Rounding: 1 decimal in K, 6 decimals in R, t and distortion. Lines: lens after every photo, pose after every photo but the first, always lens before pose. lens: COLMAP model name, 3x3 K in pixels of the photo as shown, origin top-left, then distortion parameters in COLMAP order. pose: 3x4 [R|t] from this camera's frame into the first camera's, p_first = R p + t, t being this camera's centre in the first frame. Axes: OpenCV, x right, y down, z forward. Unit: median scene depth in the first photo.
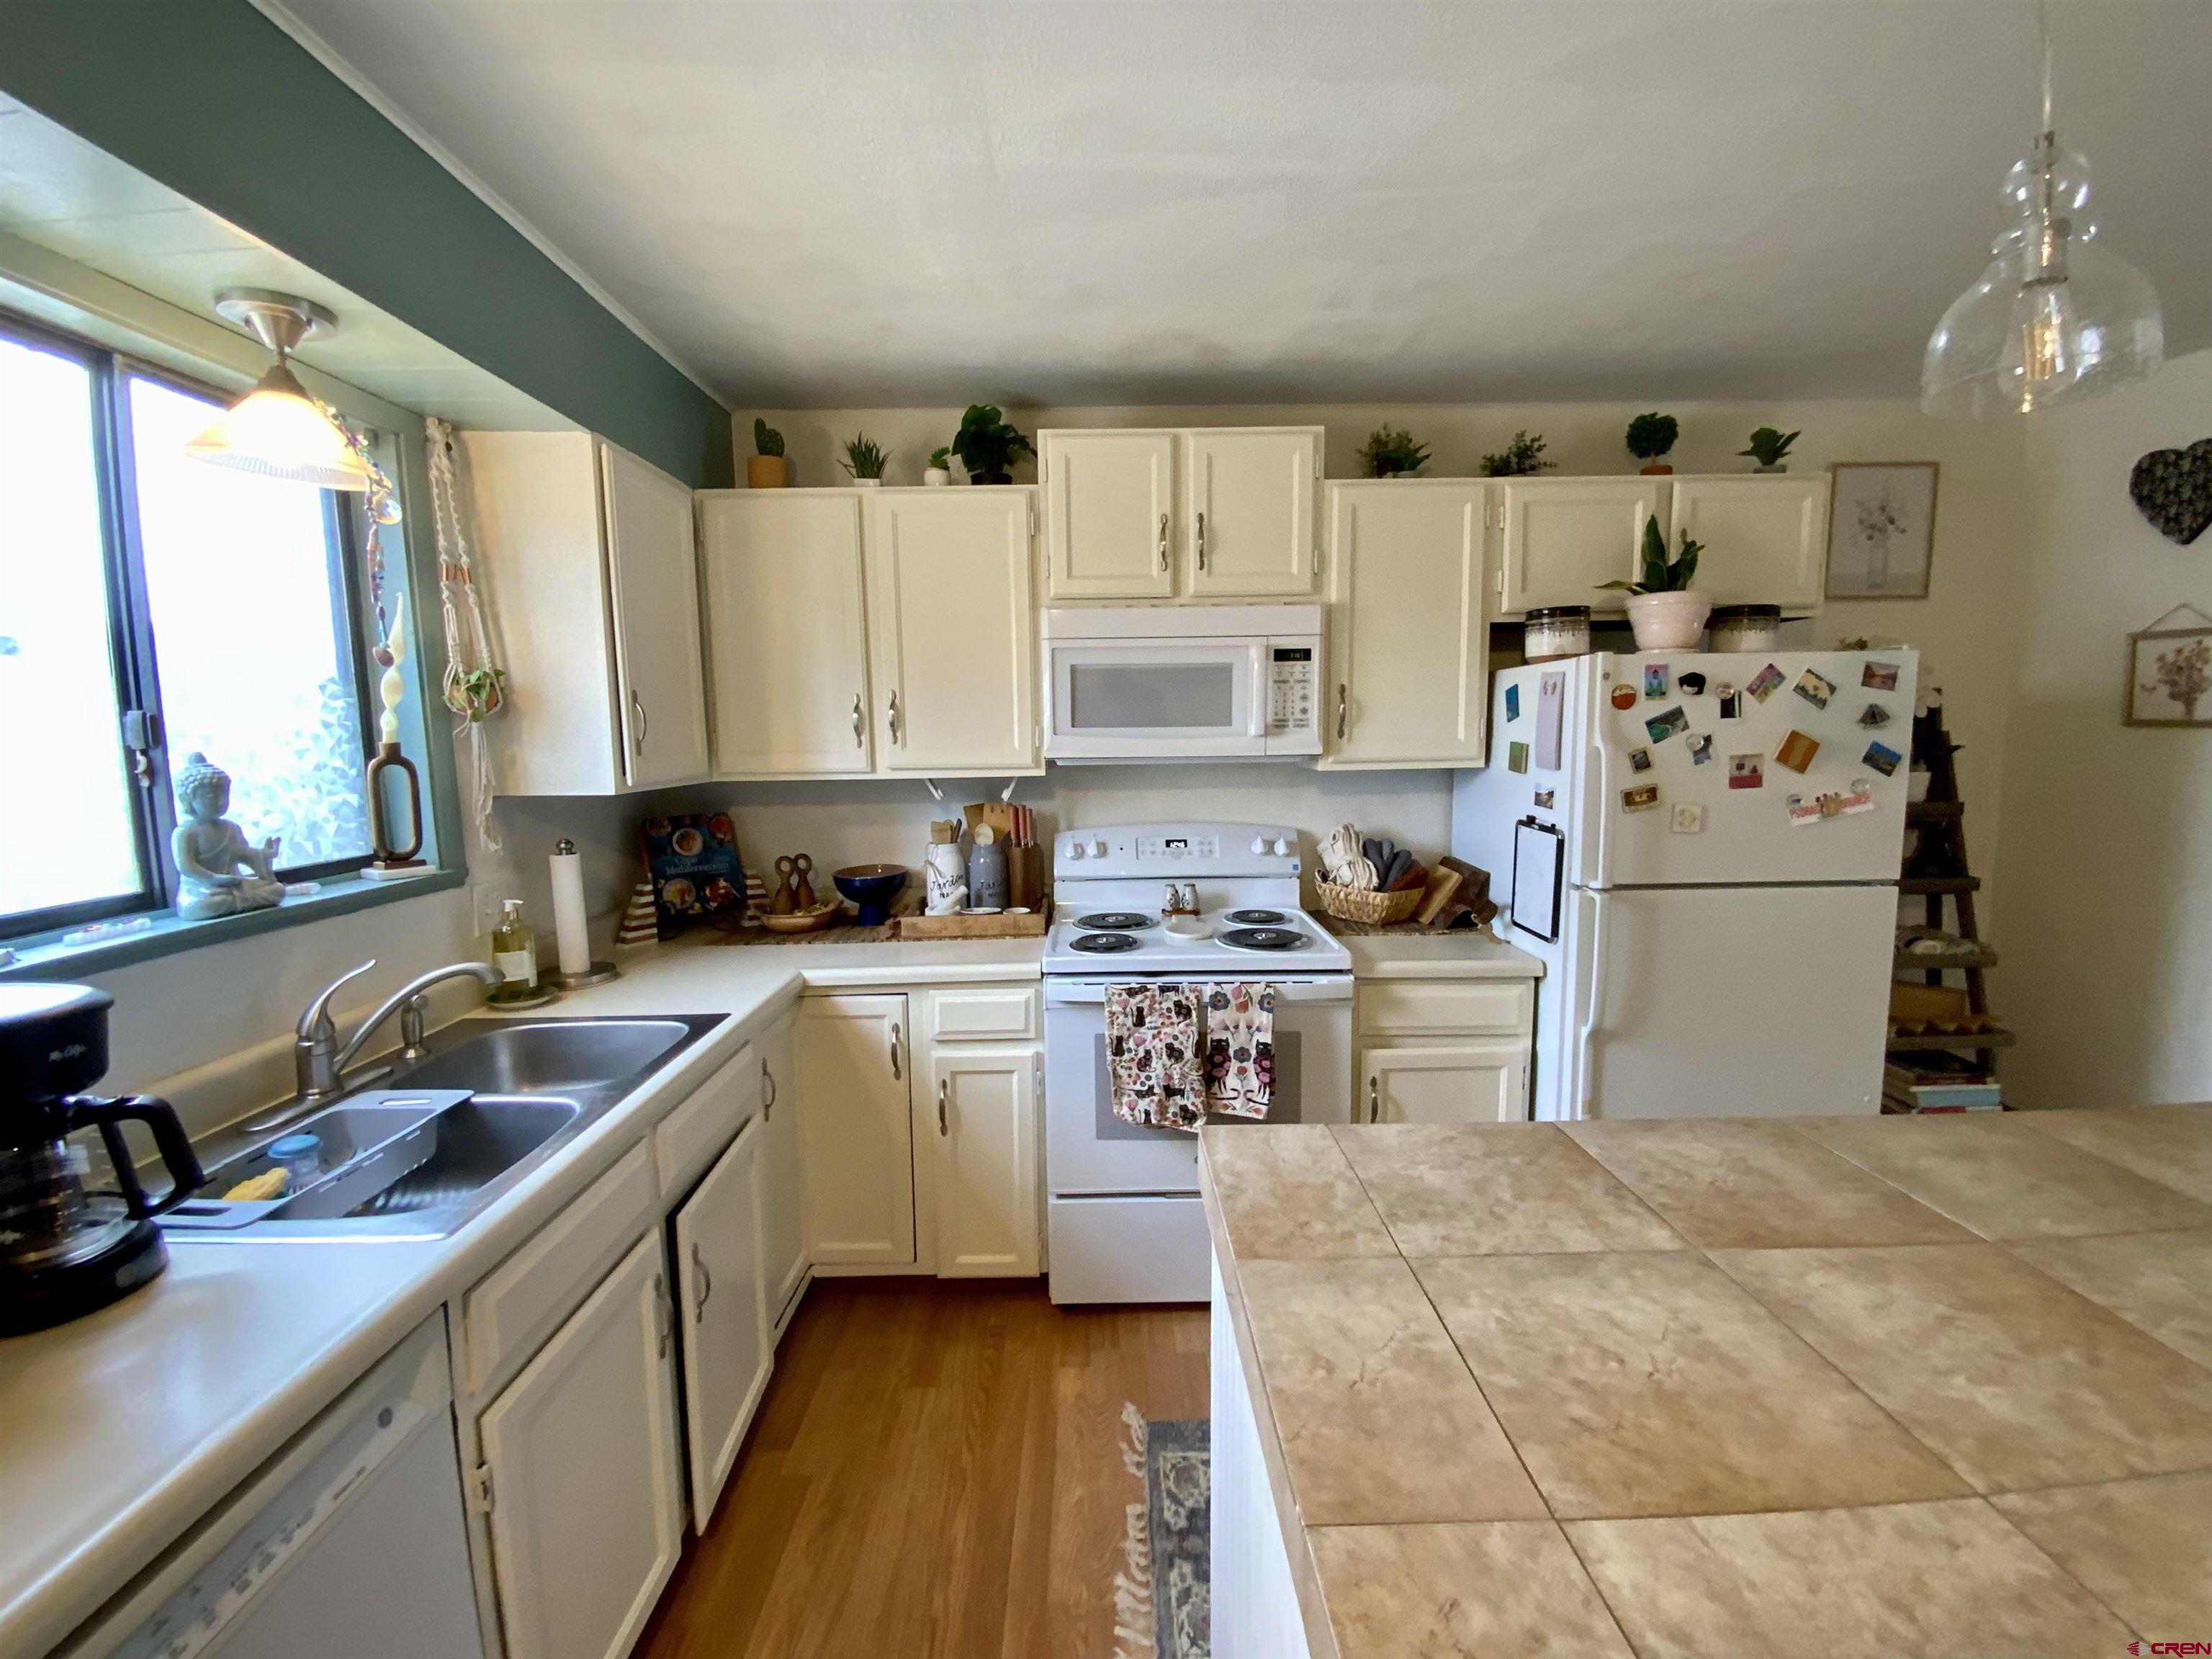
lens RADIAL K [[896.0, 0, 1106.0], [0, 896.0, 829.5], [0, 0, 1]] dist [0.045959, -0.027953]
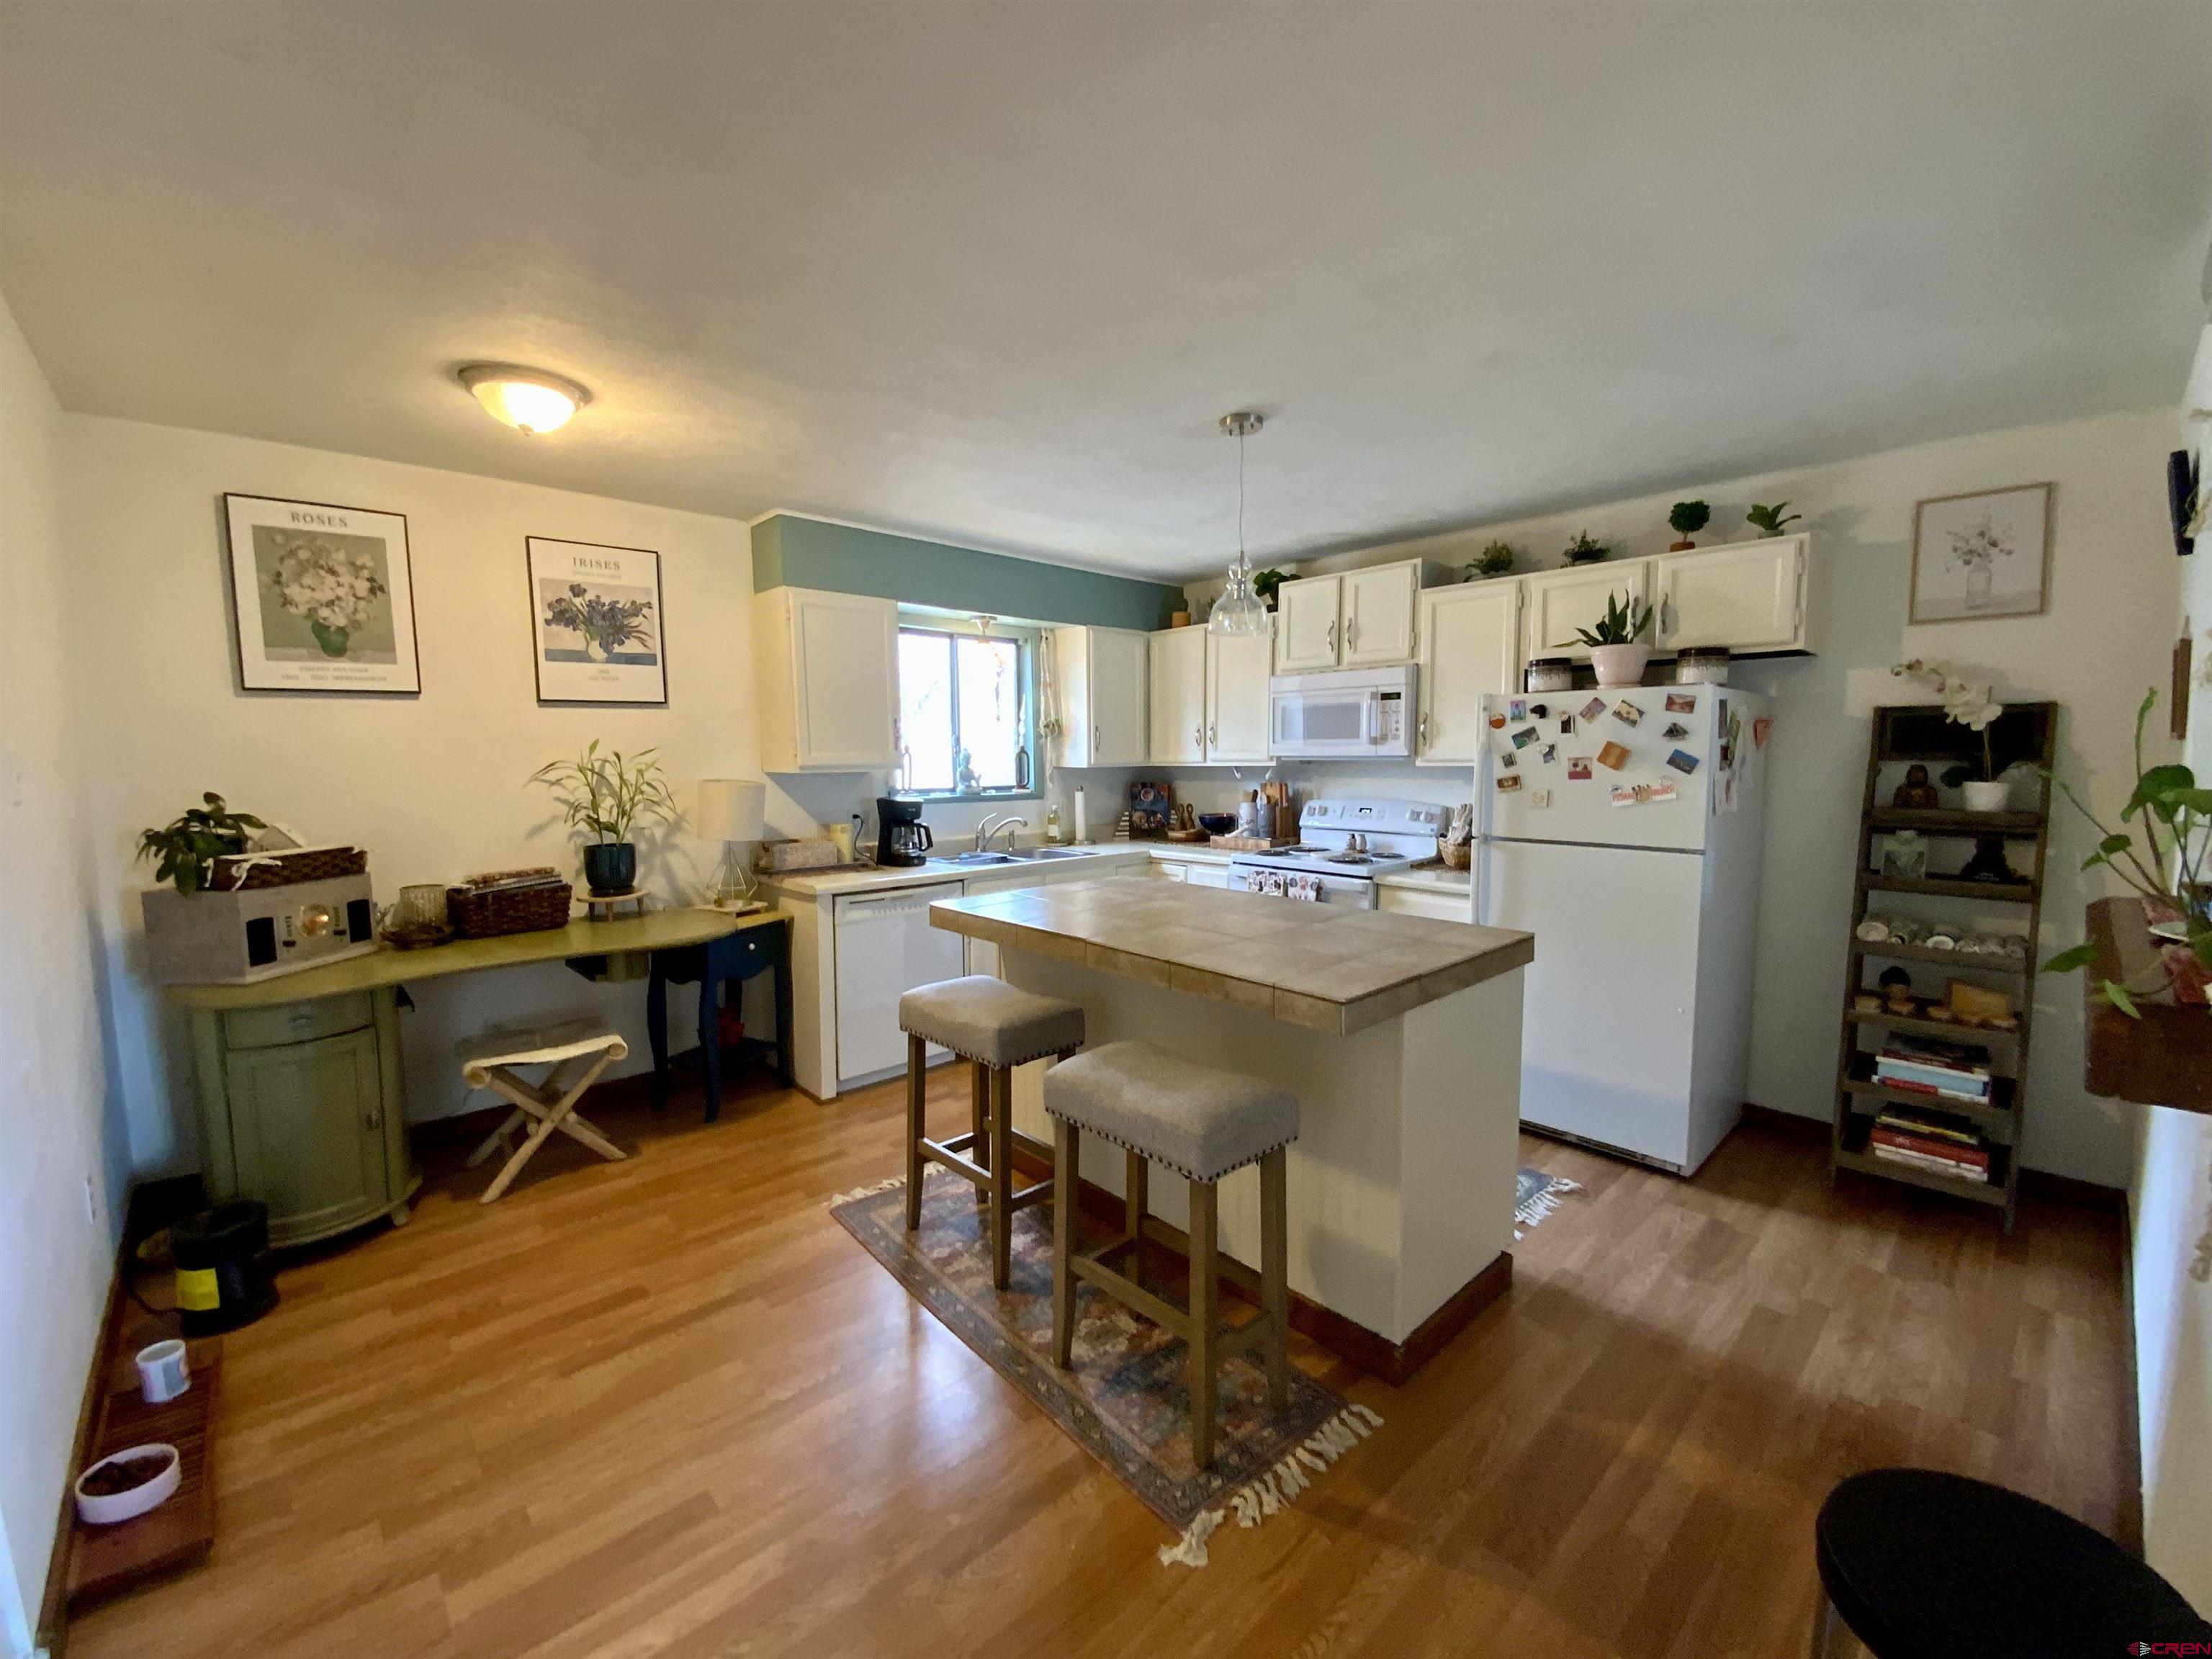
lens RADIAL K [[898.1, 0, 1106.0], [0, 898.1, 829.5], [0, 0, 1]] dist [-0.001719, -0.000149]
pose [[0.661514, 0.072005, -0.746468, 1.143916], [-0.084564, 0.996193, 0.021154, 0.064315], [0.745150, 0.049131, 0.665085, -0.510146]]
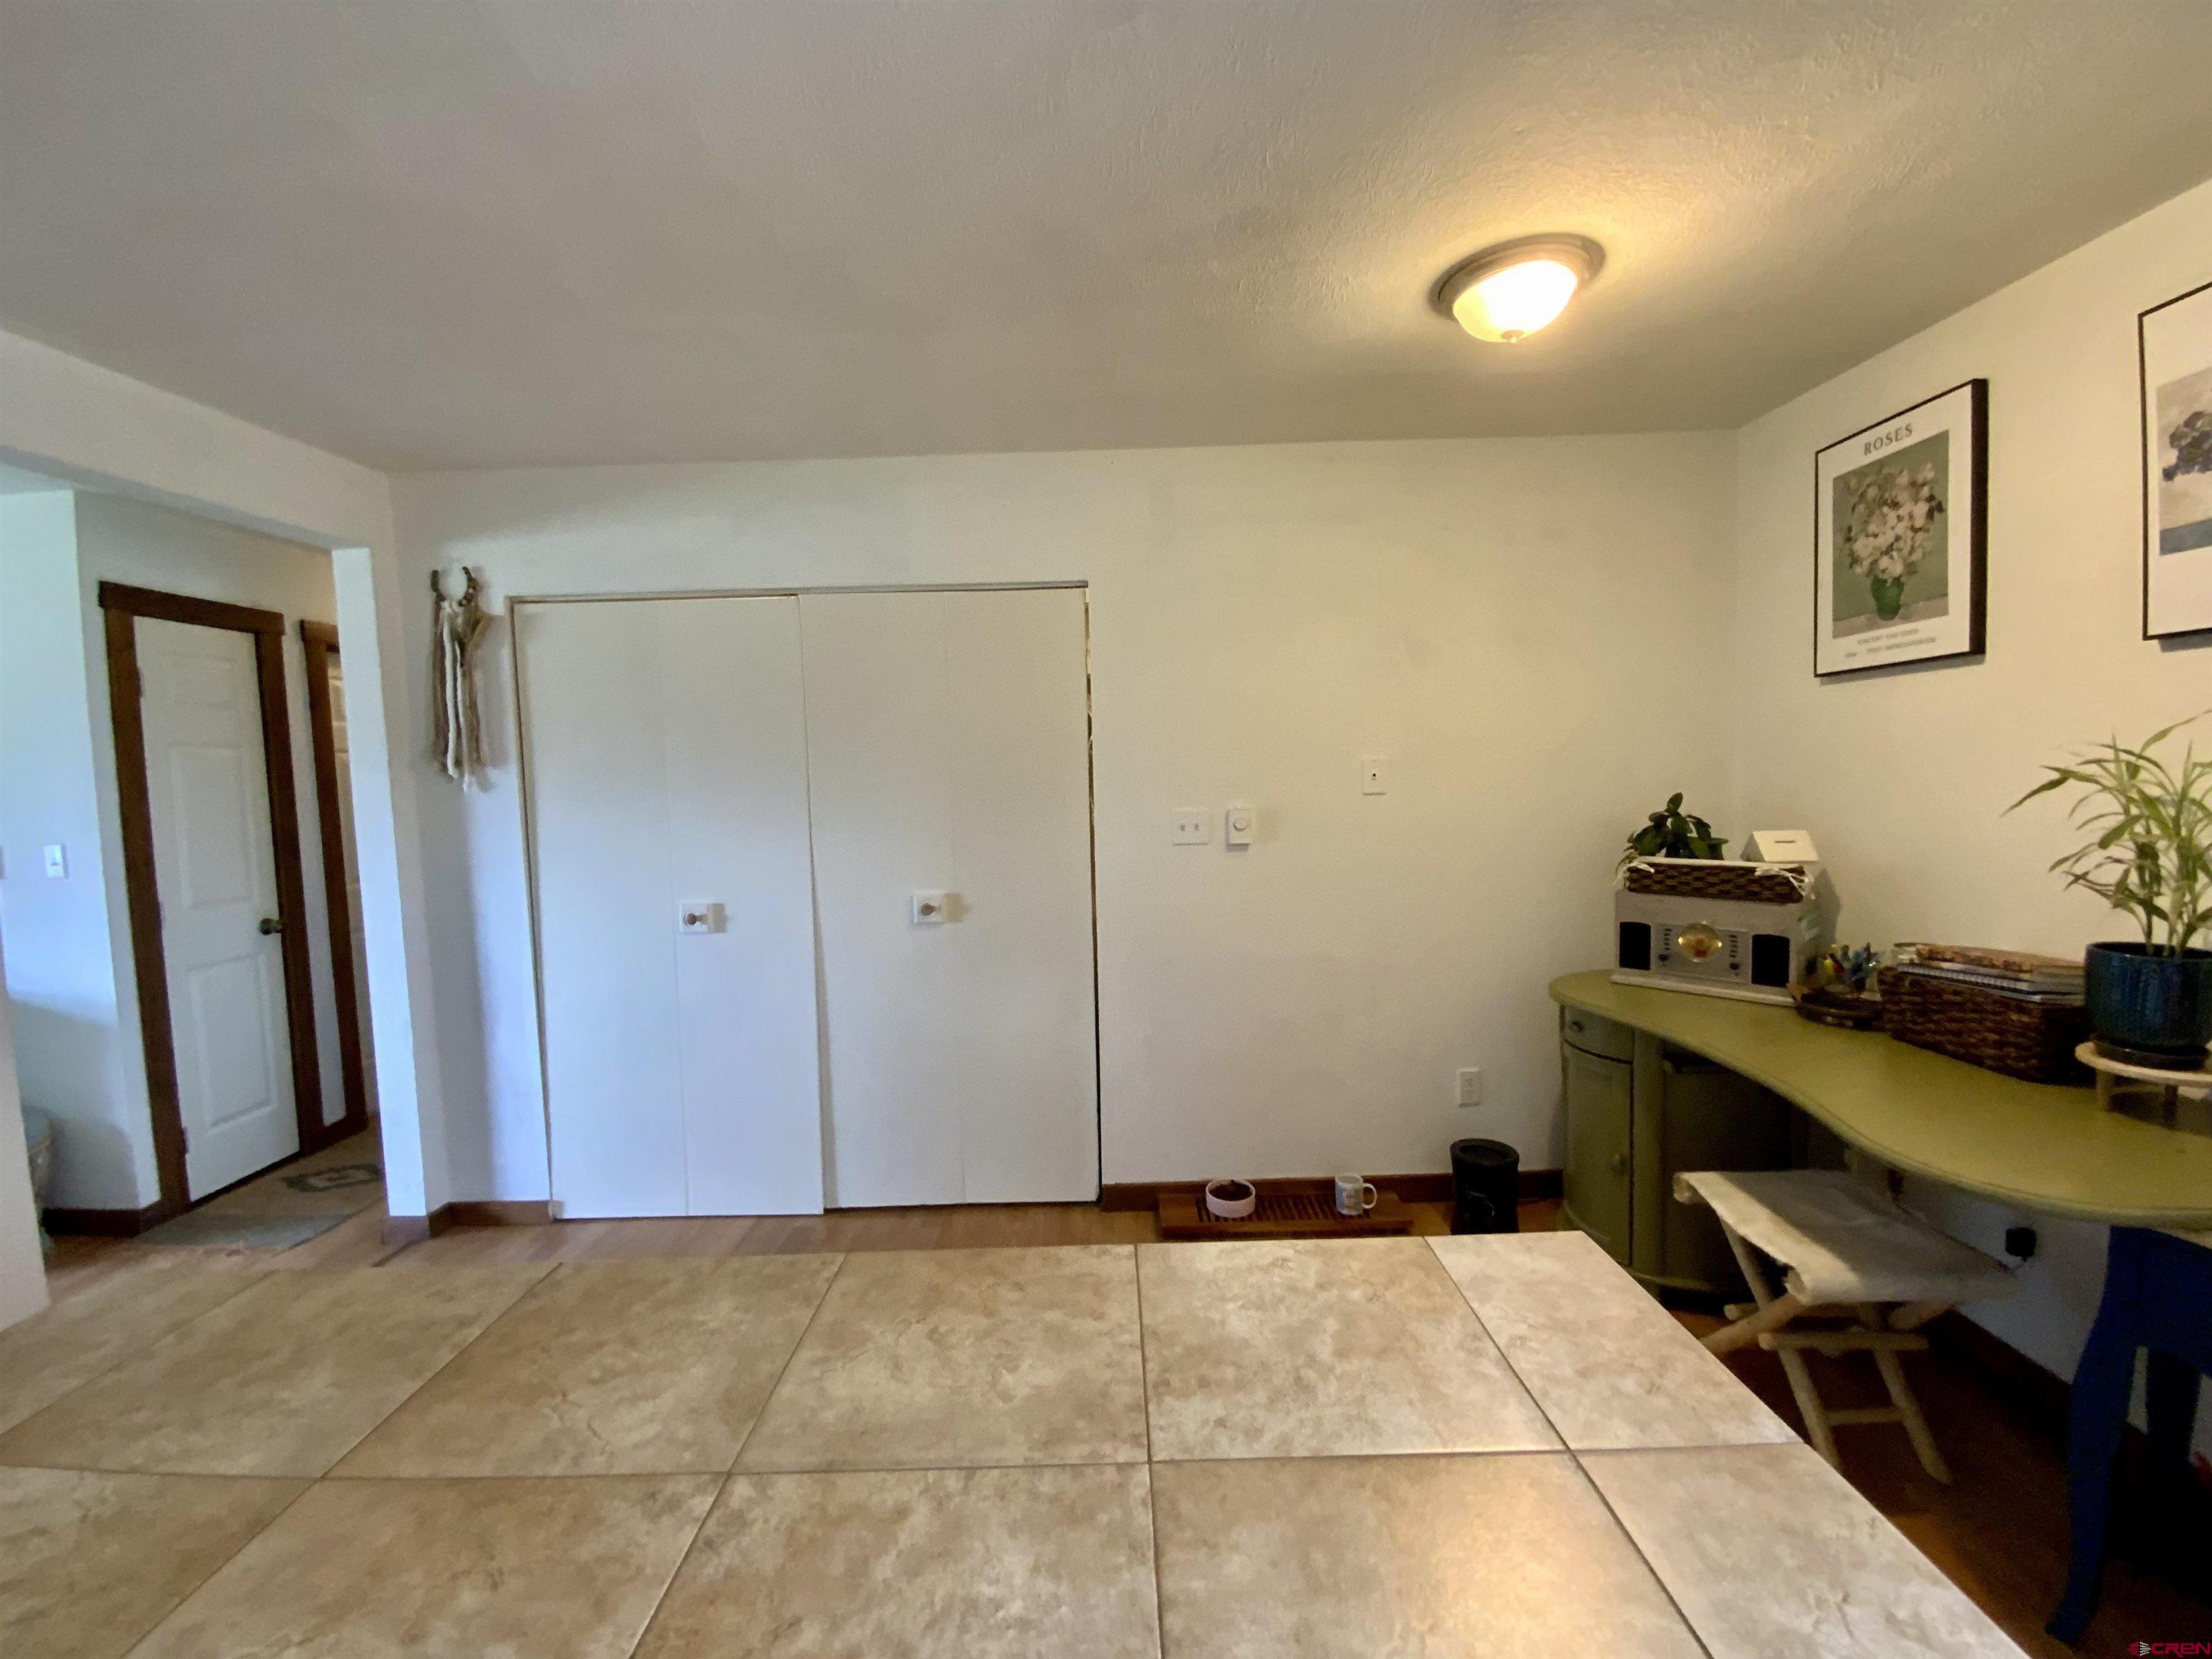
lens RADIAL K [[896.0, 0, 1106.0], [0, 896.0, 829.5], [0, 0, 1]] dist [0.045959, -0.027953]
pose [[-0.999145, 0.035586, 0.021038, 0.264904], [0.038751, 0.983487, 0.176784, -0.045311], [-0.014400, 0.177448, -0.984025, 0.517508]]
